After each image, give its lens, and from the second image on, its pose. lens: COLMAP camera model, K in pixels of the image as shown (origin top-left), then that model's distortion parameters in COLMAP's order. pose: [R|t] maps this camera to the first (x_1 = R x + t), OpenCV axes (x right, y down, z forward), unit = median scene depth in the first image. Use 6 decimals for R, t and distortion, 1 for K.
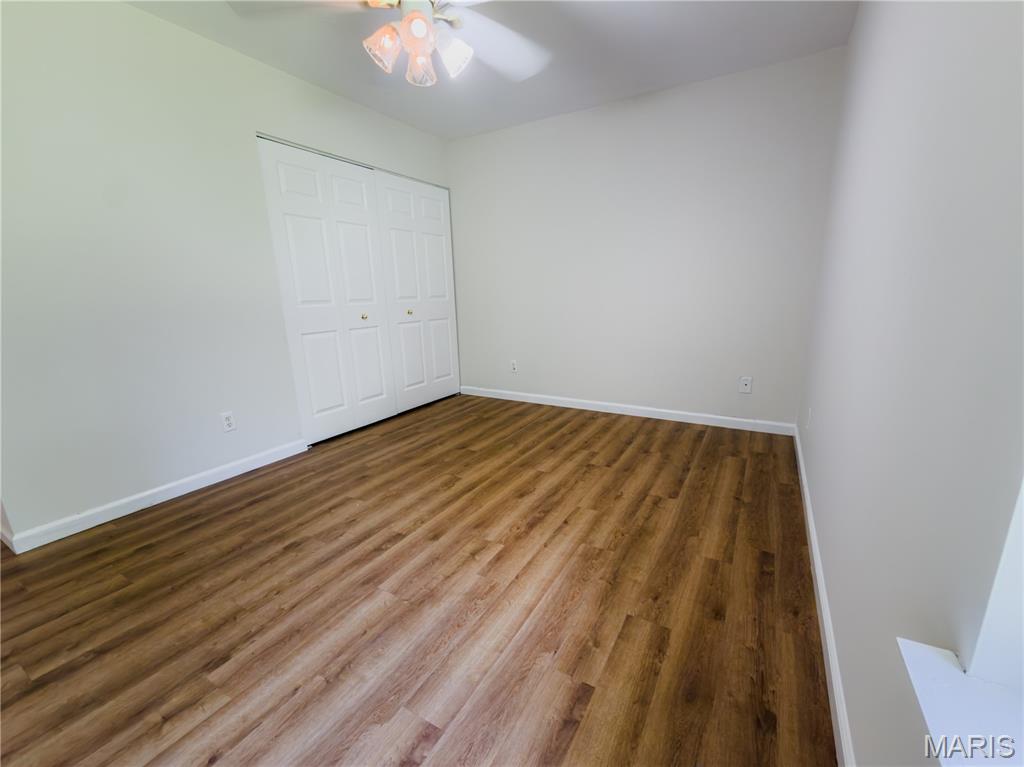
lens RADIAL K [[428.7, 0, 521.2], [0, 428.7, 389.4], [0, 0, 1]] dist [-0.001871, 0.000174]
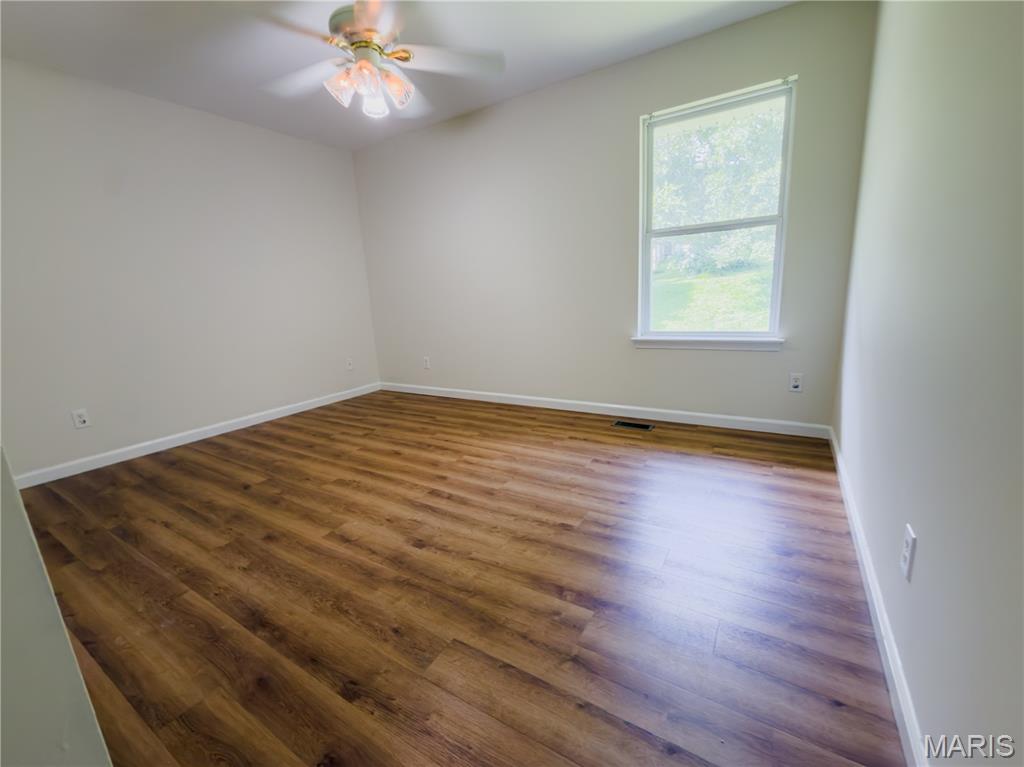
lens RADIAL K [[428.7, 0, 521.2], [0, 428.7, 389.4], [0, 0, 1]] dist [-0.001871, 0.000174]
pose [[0.023455, -0.204563, 0.978572, -1.209408], [0.278699, 0.941375, 0.190107, -0.062311], [-0.960092, 0.268268, 0.079092, 0.543111]]
